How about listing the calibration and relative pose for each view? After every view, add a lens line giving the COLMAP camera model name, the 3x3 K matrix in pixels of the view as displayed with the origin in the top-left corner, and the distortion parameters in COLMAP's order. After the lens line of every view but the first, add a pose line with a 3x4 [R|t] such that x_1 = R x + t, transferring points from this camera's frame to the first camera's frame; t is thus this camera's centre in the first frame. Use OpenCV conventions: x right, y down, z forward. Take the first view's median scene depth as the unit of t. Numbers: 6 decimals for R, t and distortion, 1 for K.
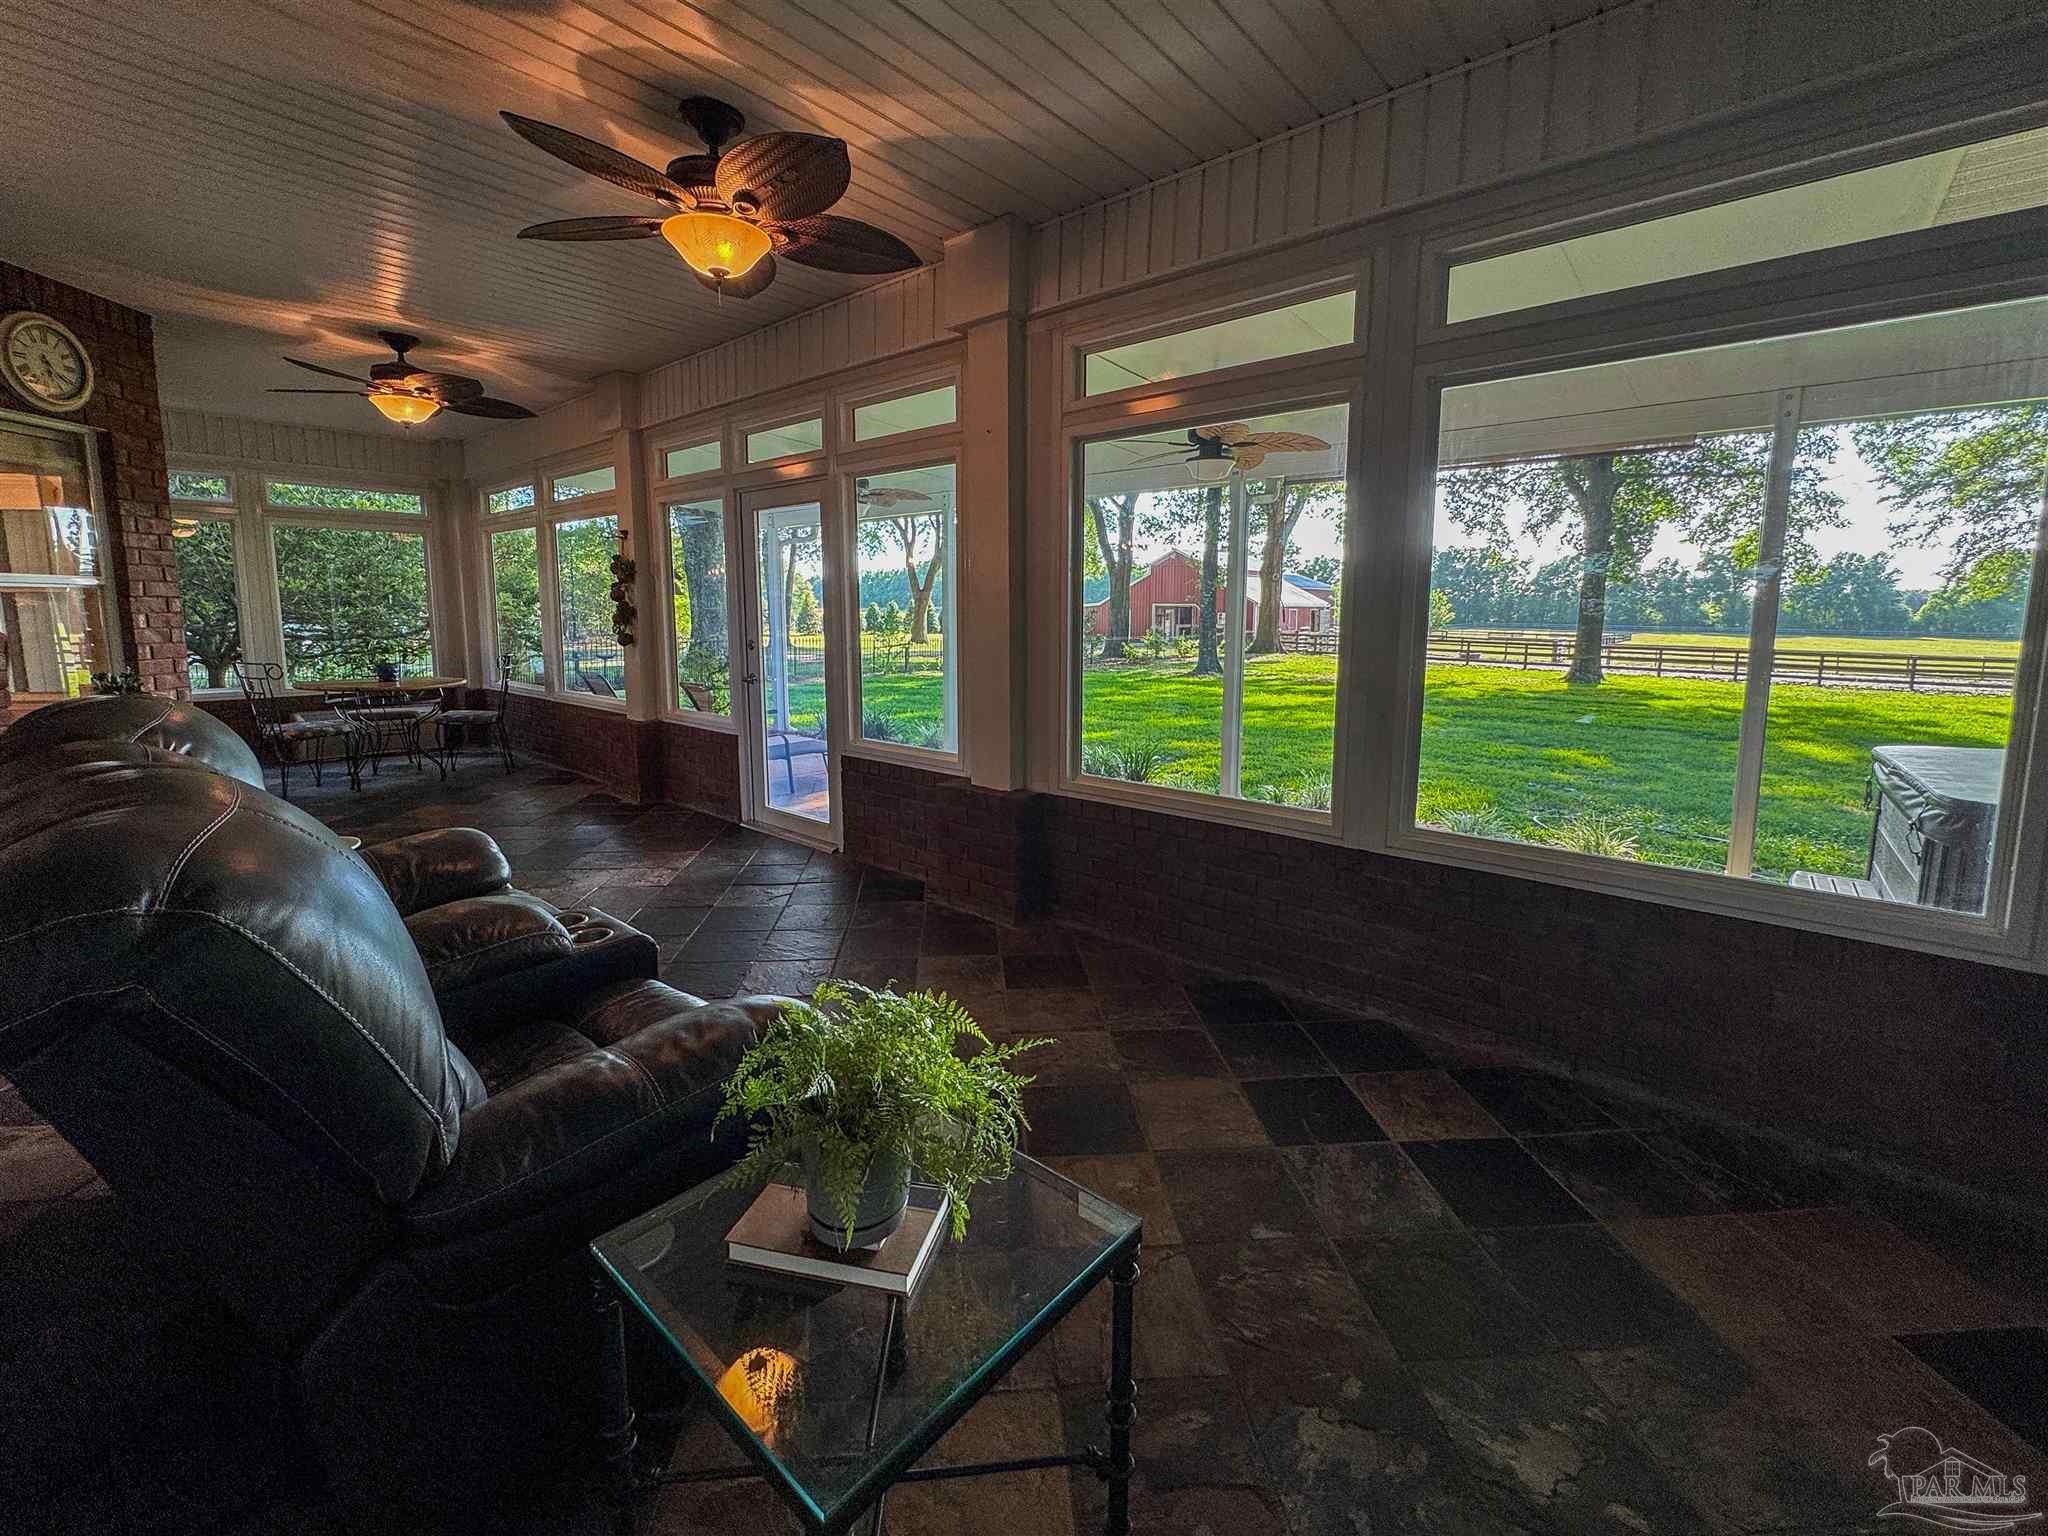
lens RADIAL K [[850.5, 0, 1027.2], [0, 850.5, 696.7], [0, 0, 1]] dist [-0.001785, -0.000249]
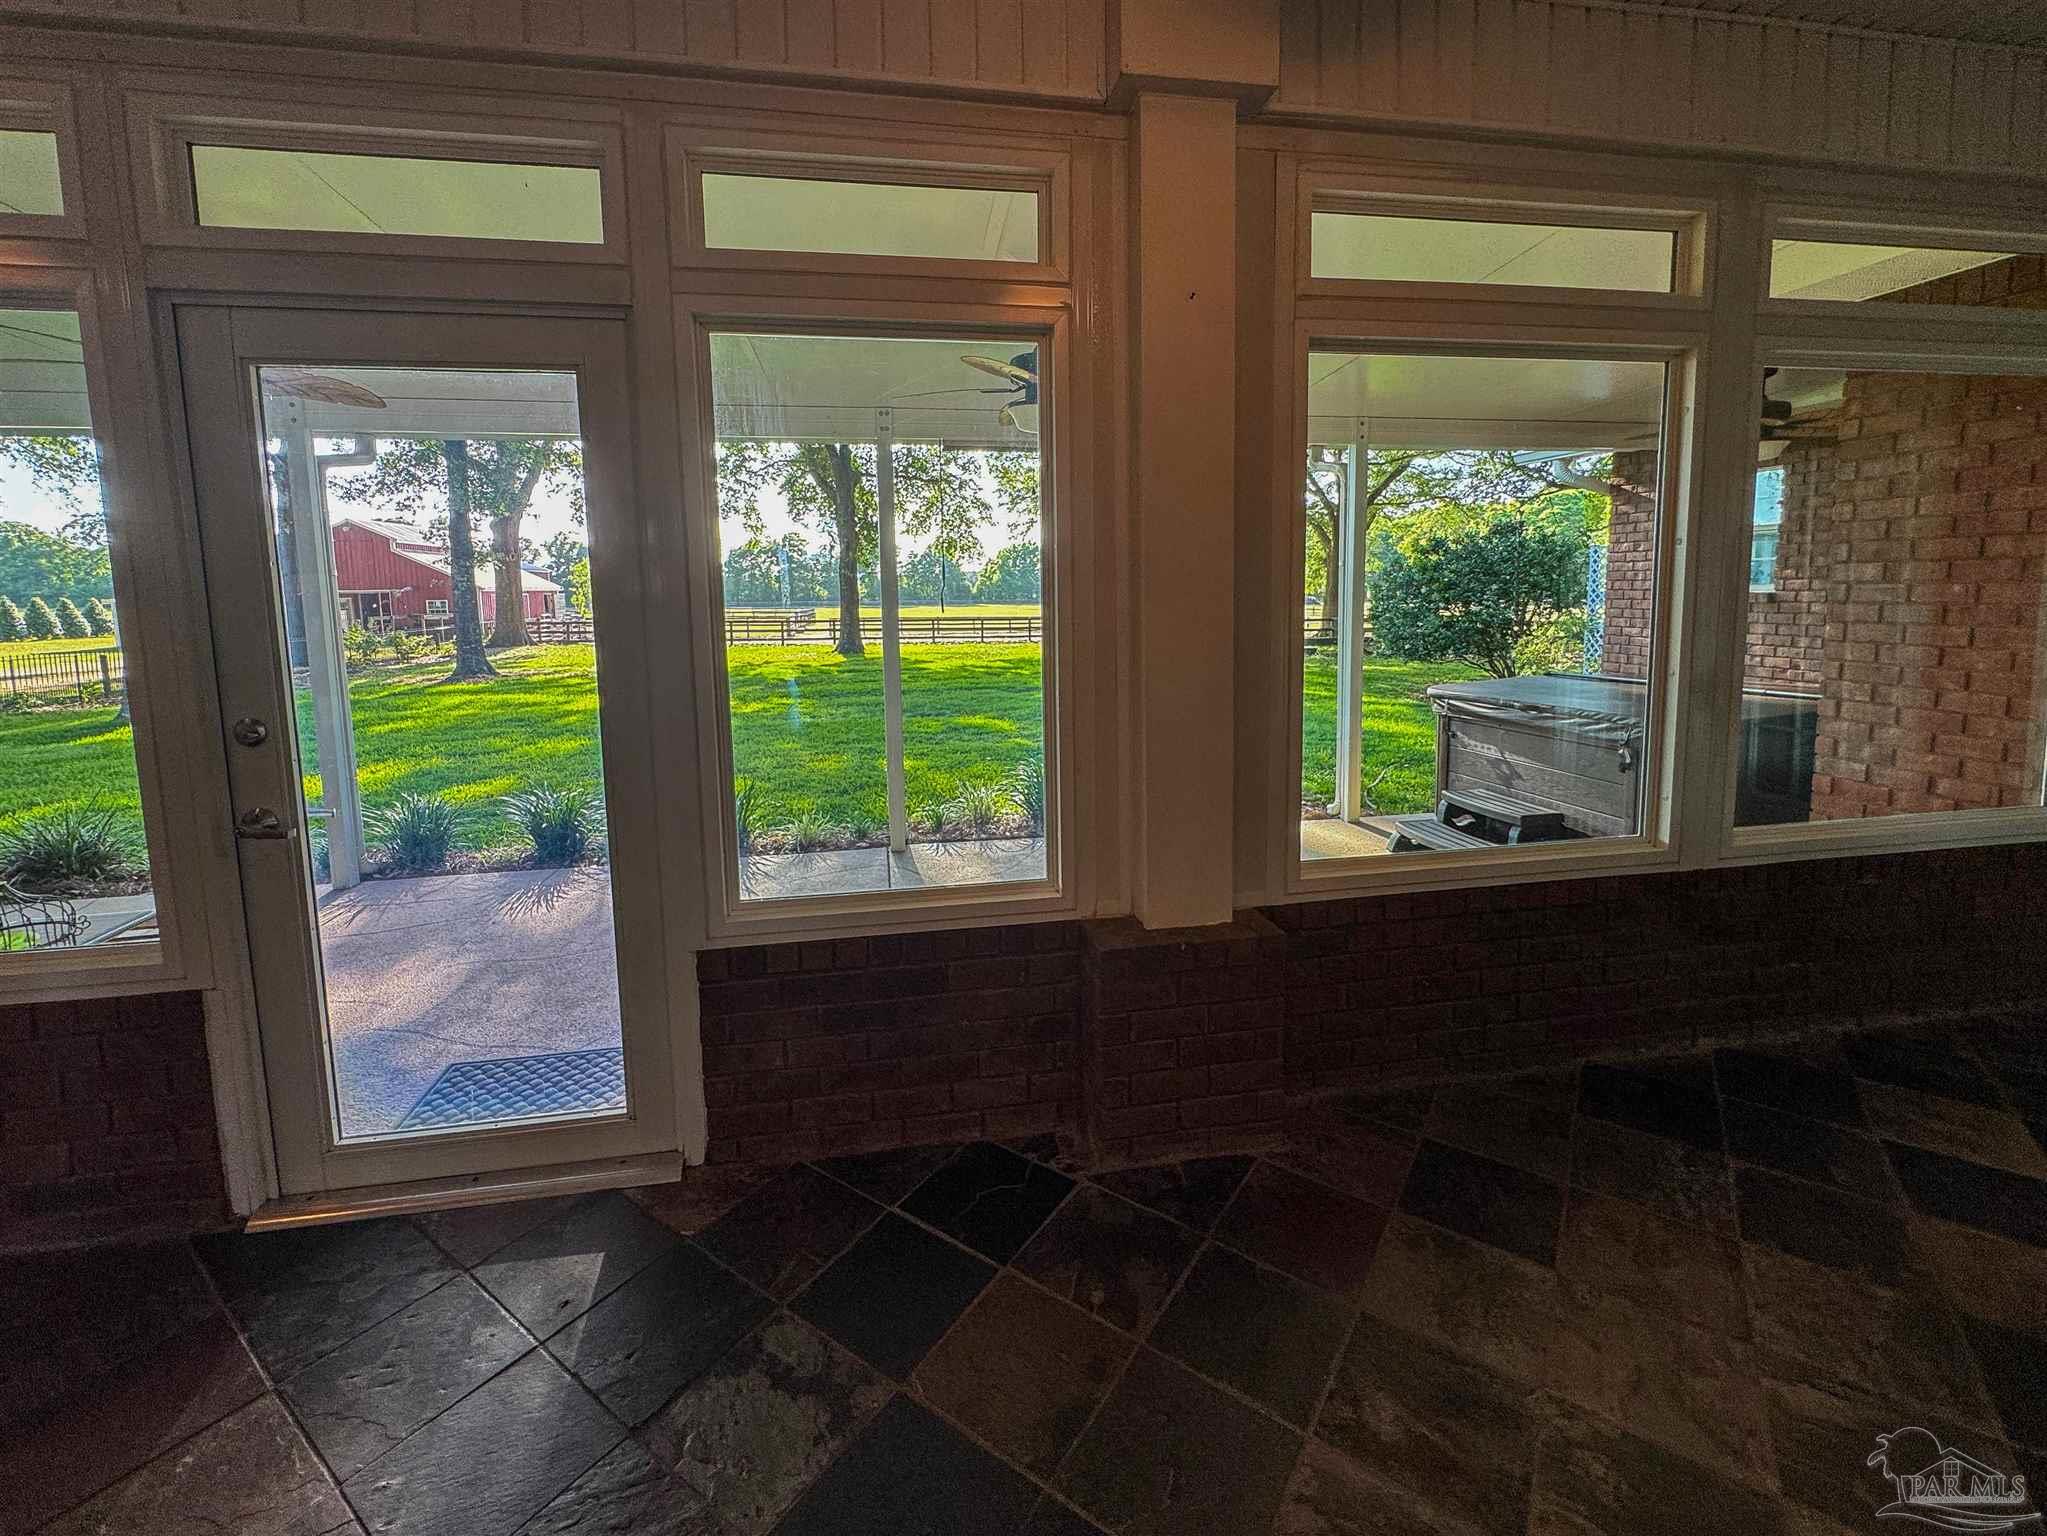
lens RADIAL K [[854.1, 0, 1025.3], [0, 854.1, 664.2], [0, 0, 1]] dist [-0.002122, -0.000292]
pose [[0.640586, -0.084161, 0.763260, -0.067545], [0.097211, 0.994867, 0.028112, -0.011980], [-0.761708, 0.056189, 0.645479, 0.089121]]
